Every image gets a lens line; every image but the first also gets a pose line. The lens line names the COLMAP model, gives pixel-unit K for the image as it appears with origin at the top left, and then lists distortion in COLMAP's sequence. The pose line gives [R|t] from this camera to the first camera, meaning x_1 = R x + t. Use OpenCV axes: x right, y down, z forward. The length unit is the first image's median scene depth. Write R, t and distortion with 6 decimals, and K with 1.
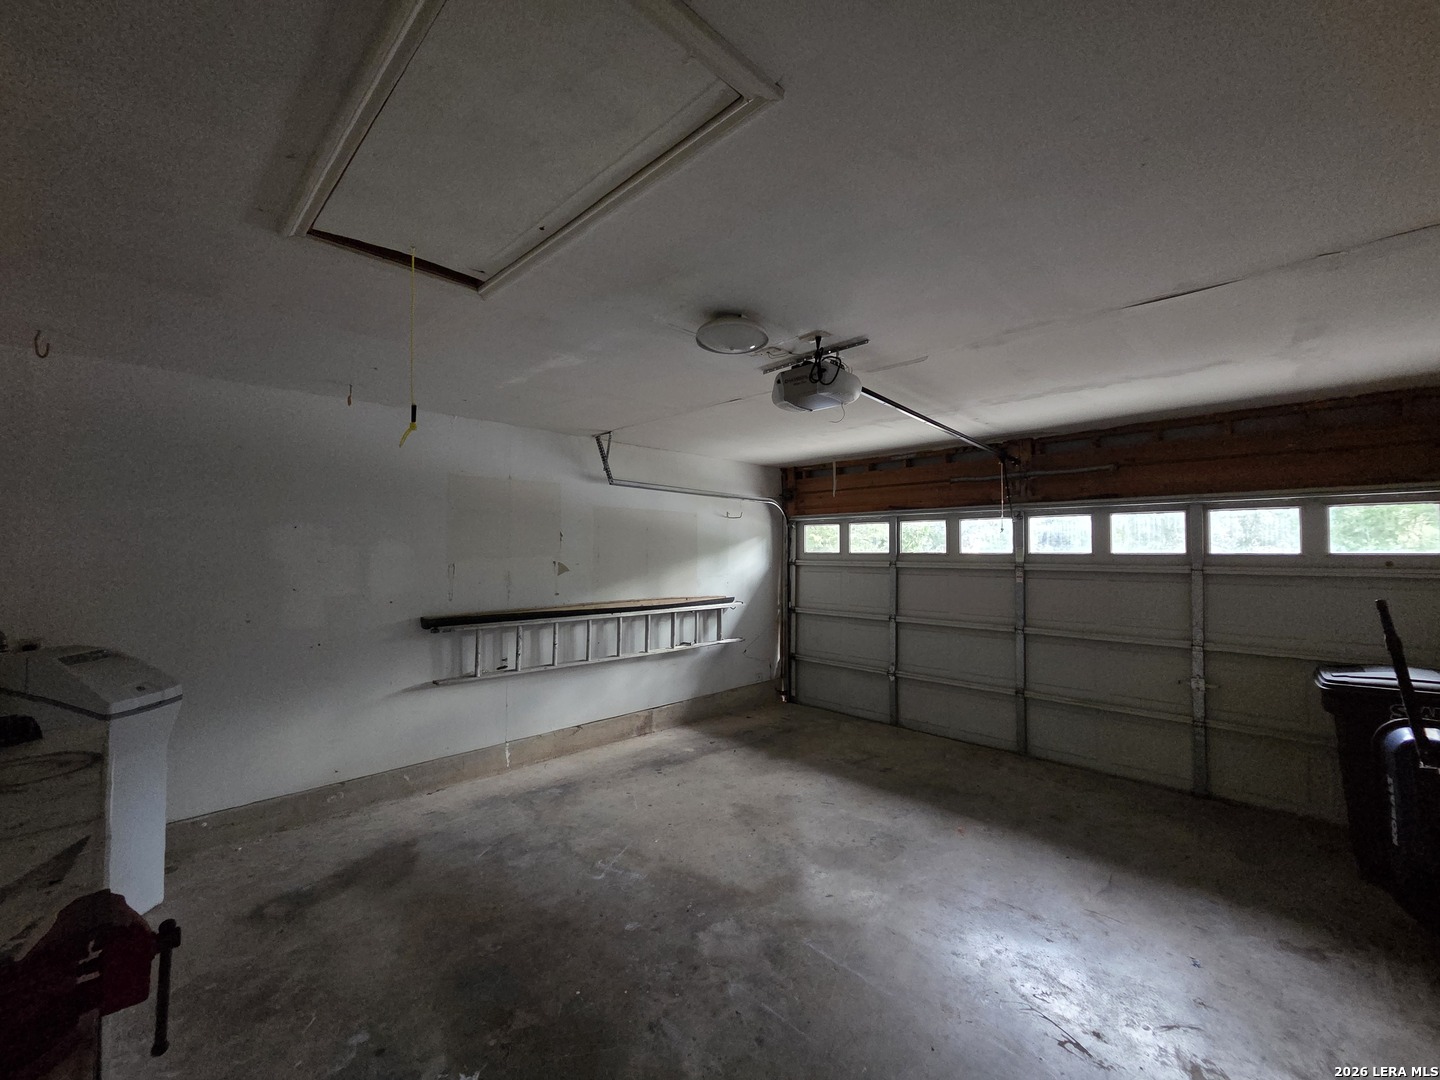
lens RADIAL K [[589.4, 0, 723.9], [0, 589.4, 538.9], [0, 0, 1]] dist [0.003966, 0.000116]
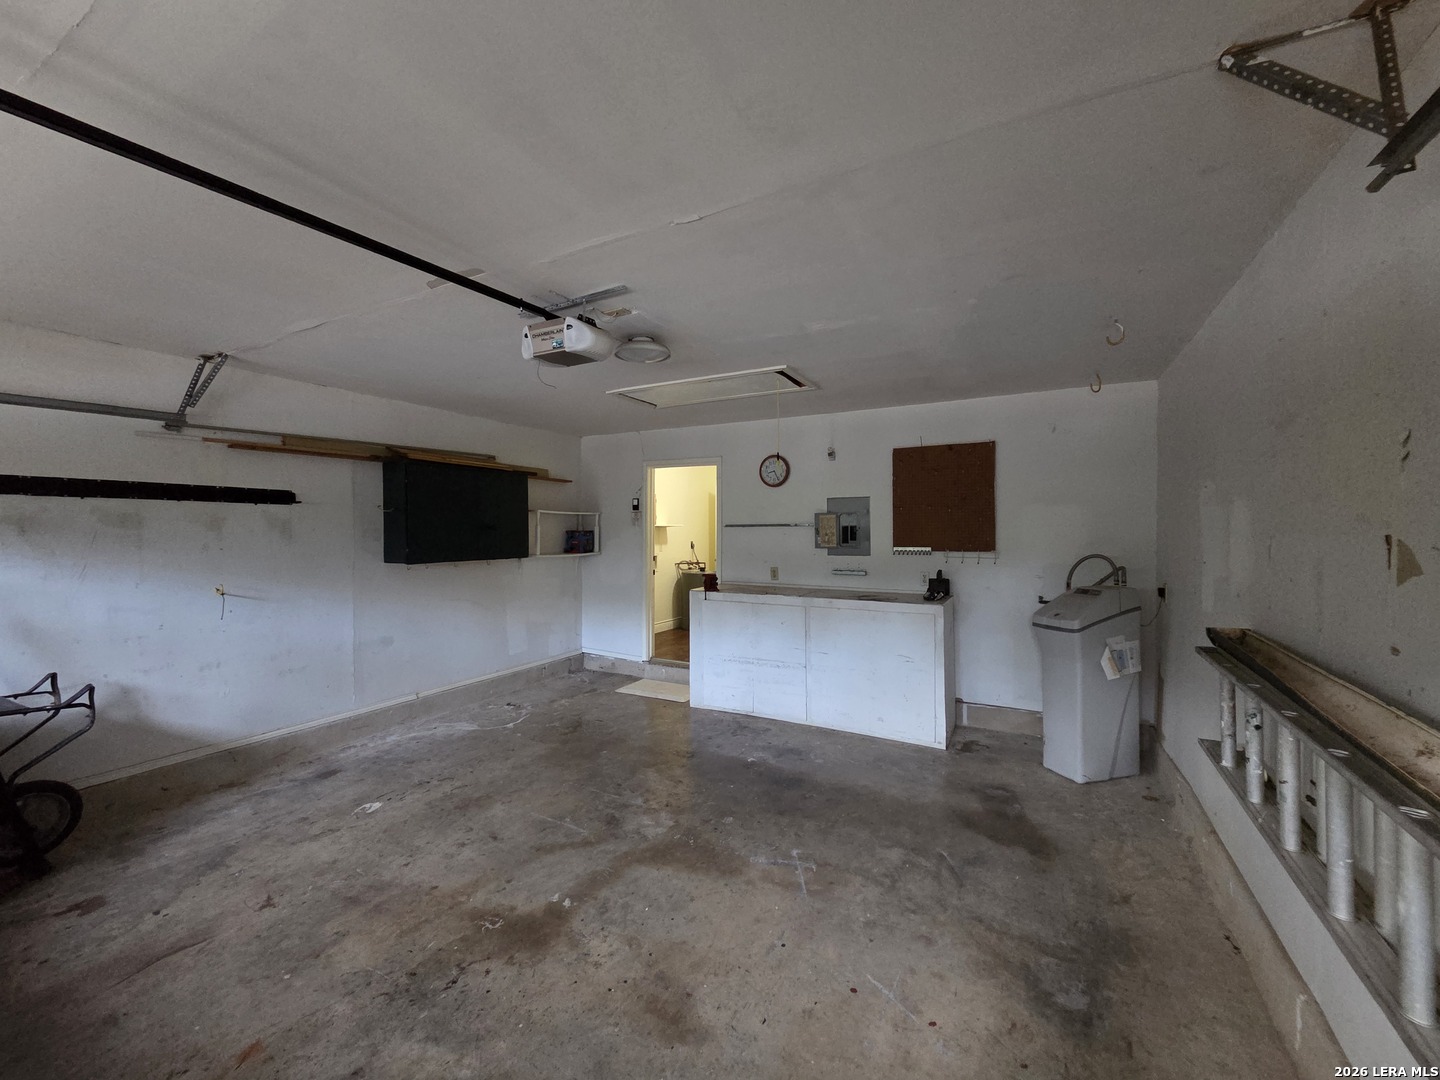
lens RADIAL K [[589.4, 0, 723.6], [0, 589.4, 532.2], [0, 0, 1]] dist [0.003966, 0.000116]
pose [[-0.960450, -0.000282, -0.278451, 0.175648], [0.004334, 0.999863, -0.015962, 0.060749], [0.278418, -0.016537, -0.960318, 1.923436]]
